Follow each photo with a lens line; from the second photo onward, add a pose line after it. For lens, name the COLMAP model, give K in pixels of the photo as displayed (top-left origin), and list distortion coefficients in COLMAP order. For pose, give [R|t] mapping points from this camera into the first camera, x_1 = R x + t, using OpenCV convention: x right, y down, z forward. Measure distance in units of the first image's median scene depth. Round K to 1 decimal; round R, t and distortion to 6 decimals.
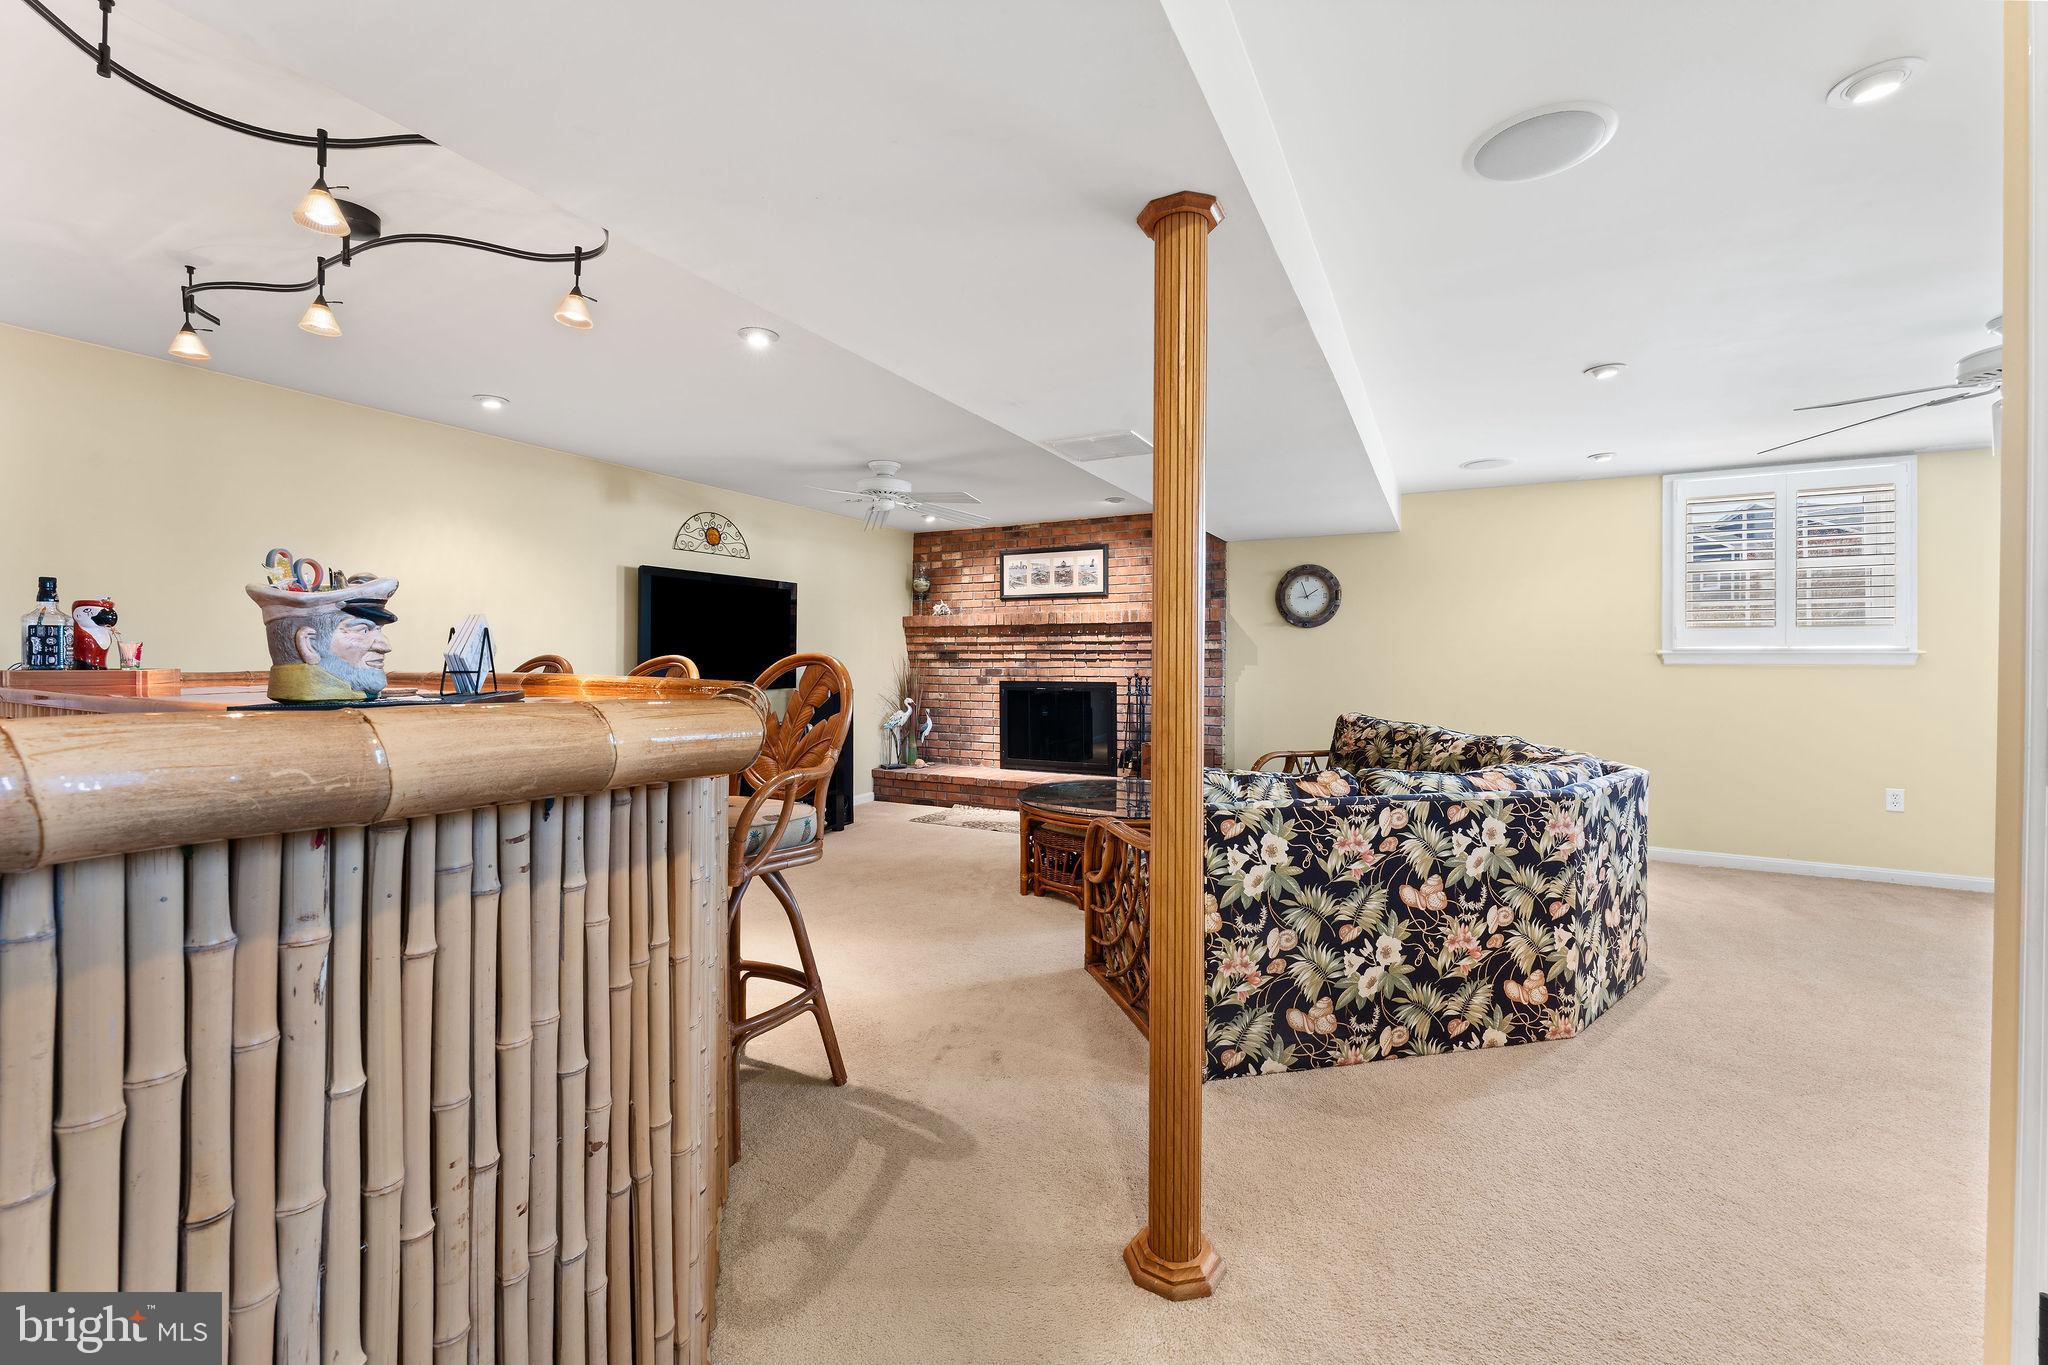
lens RADIAL K [[825.6, 0, 1019.1], [0, 825.6, 665.4], [0, 0, 1]] dist [0.000713, -0.001352]
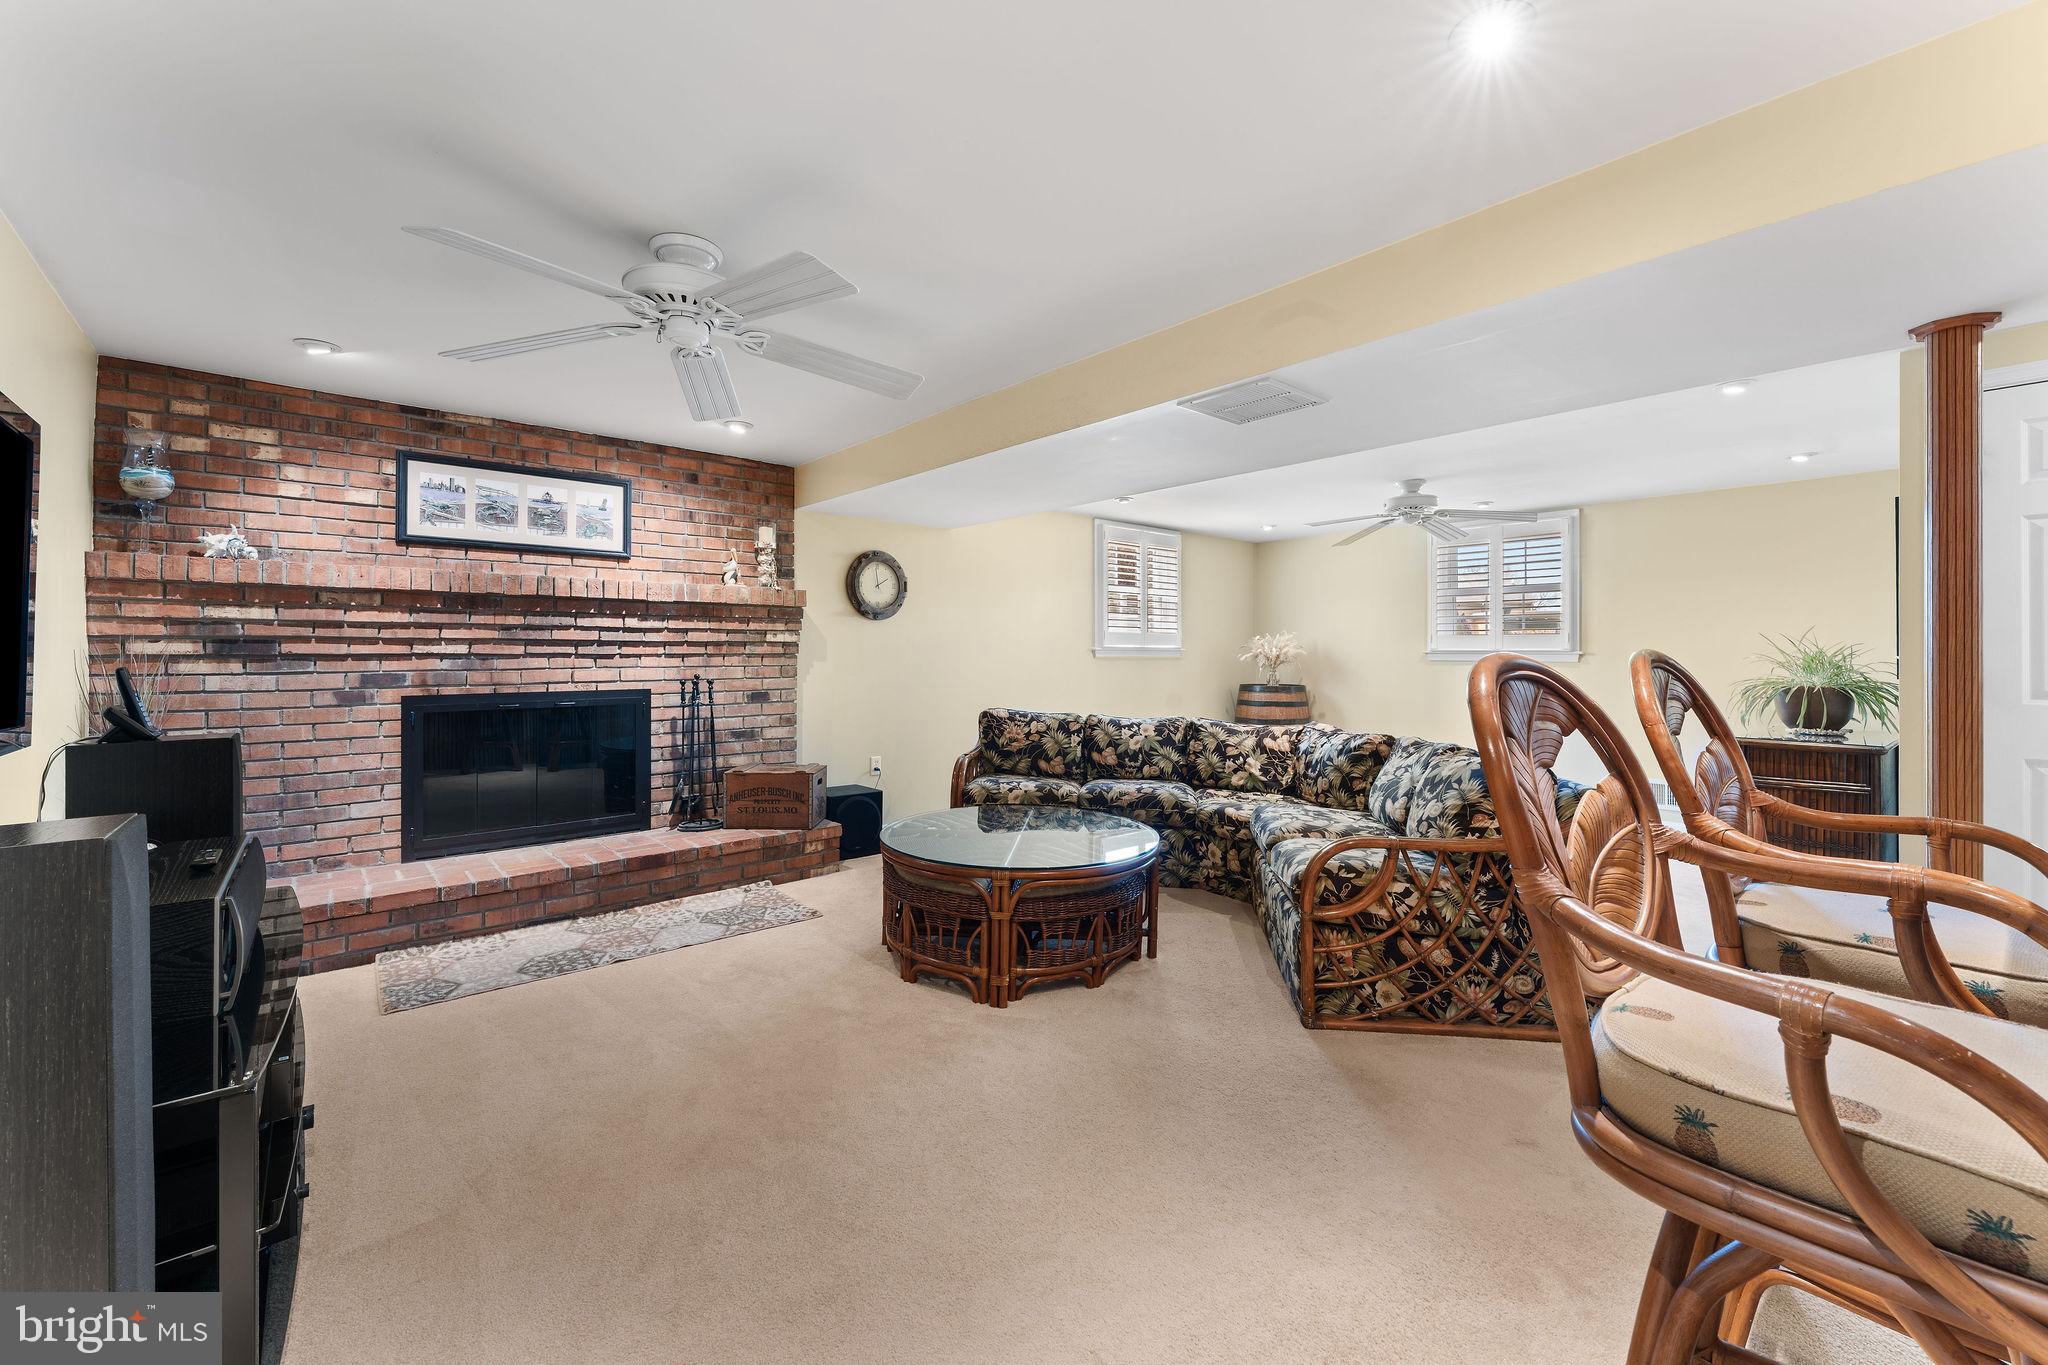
lens RADIAL K [[825.6, 0, 1003.7], [0, 825.6, 652.1], [0, 0, 1]] dist [0.000713, -0.001352]
pose [[0.361898, -0.000028, 0.932218, -0.486883], [0.005138, 0.999985, -0.001965, -0.008178], [-0.932204, 0.005501, 0.361893, 0.585270]]
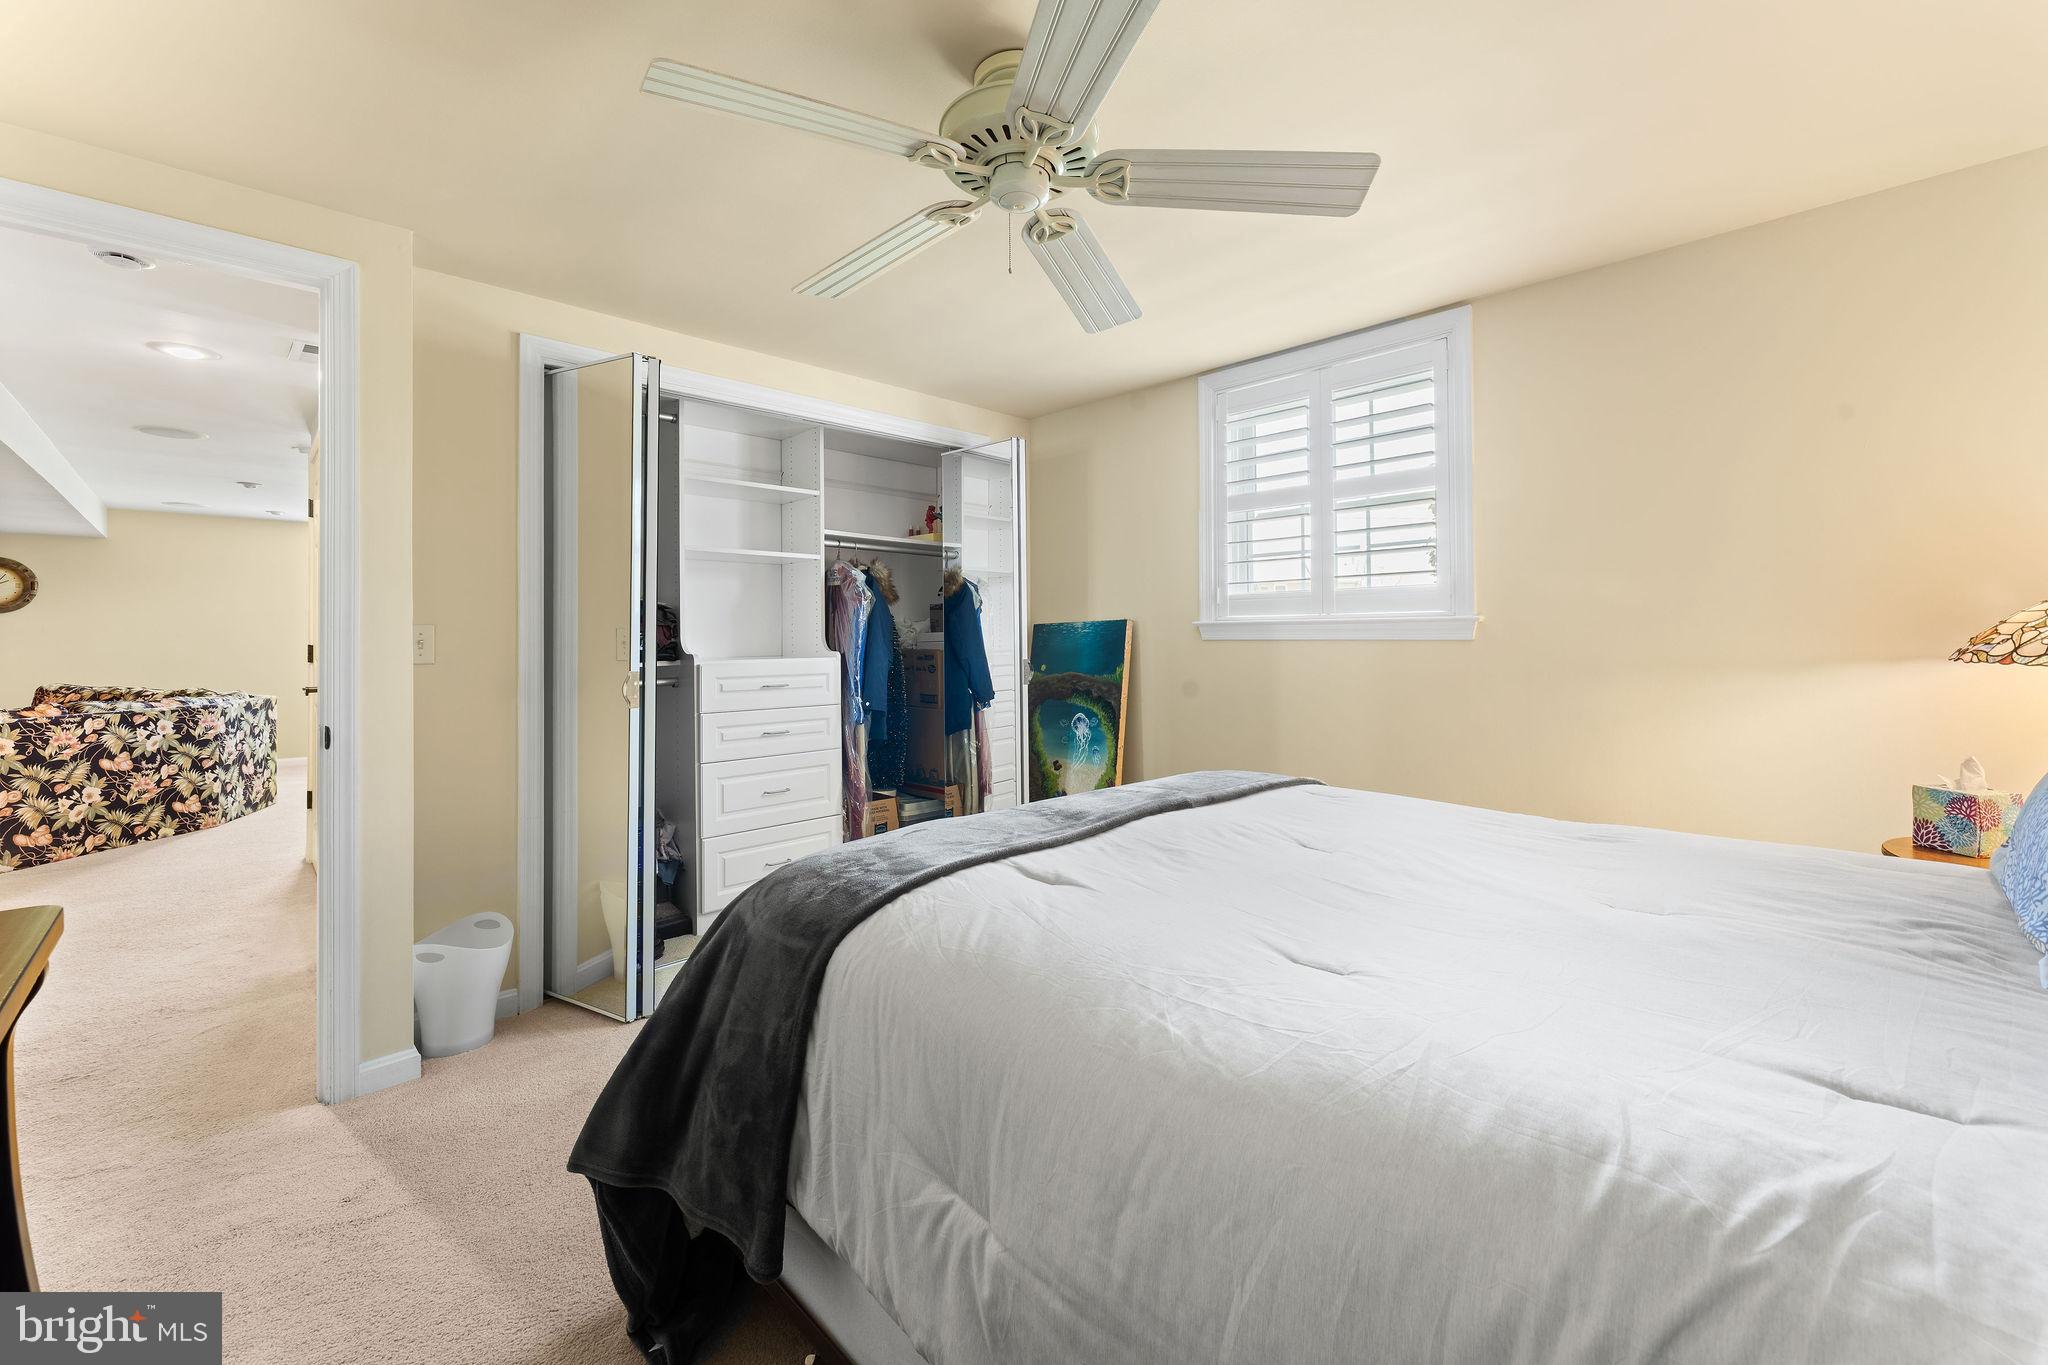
lens RADIAL K [[825.6, 0, 1031.8], [0, 825.6, 627.3], [0, 0, 1]] dist [0.000713, -0.001352]
pose [[0.298095, 0.005314, 0.954521, -0.328346], [0.014850, 0.999838, -0.010204, 0.007126], [-0.954421, 0.017217, 0.297968, -0.746661]]
